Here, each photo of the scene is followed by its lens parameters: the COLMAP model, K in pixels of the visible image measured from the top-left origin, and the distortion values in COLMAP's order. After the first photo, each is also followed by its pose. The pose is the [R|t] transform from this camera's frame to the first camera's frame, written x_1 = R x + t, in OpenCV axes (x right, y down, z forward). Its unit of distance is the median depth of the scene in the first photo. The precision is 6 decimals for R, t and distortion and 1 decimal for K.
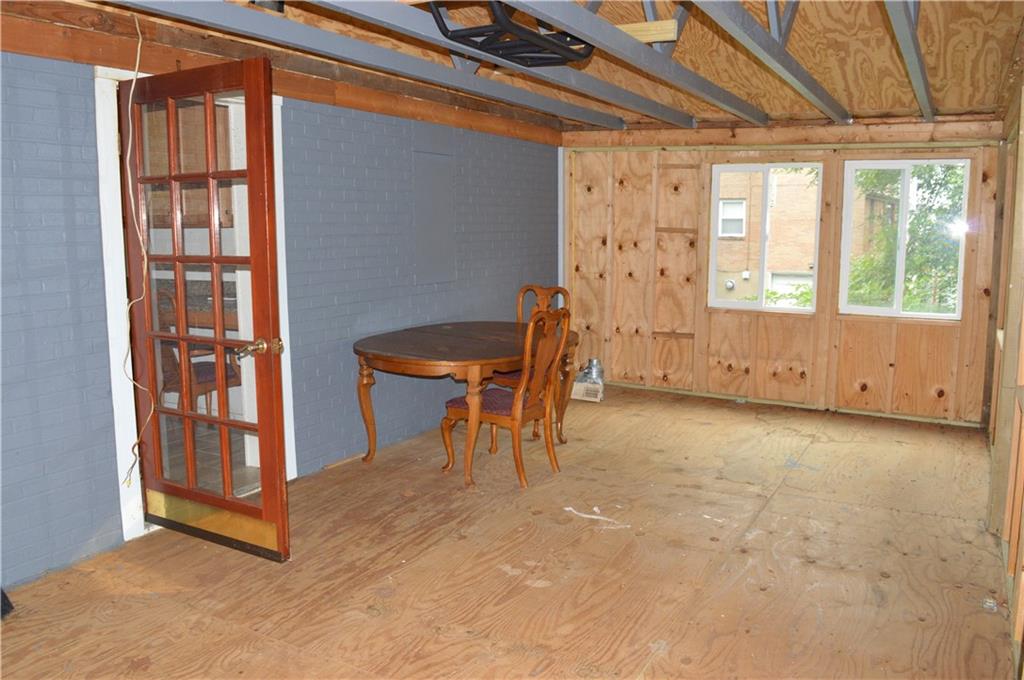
lens RADIAL K [[811.1, 0, 512.0], [0, 811.1, 340.0], [0, 0, 1]] dist [-0.096066, -0.003277]
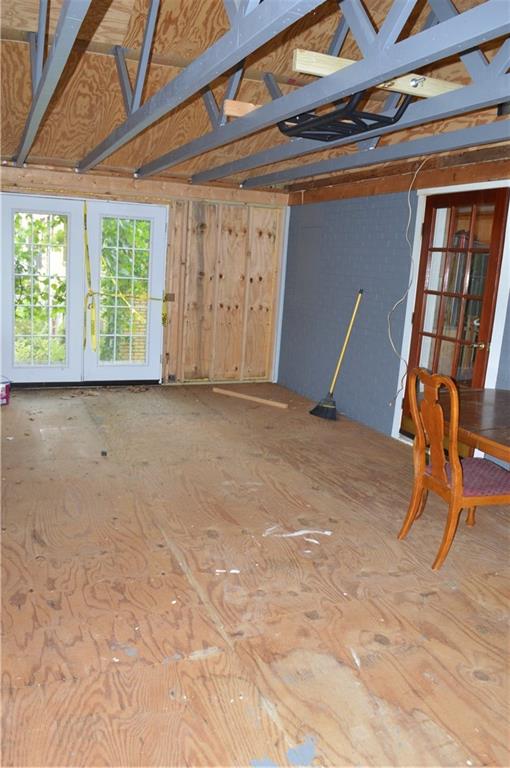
lens RADIAL K [[608.4, 0, 255.0], [0, 608.4, 384.0], [0, 0, 1]] dist [-0.096066, -0.003277]
pose [[-0.601502, 0.123210, -0.789313, 0.805210], [-0.179267, 0.942020, 0.283659, -0.210054], [0.778498, 0.312119, -0.544539, 1.400937]]
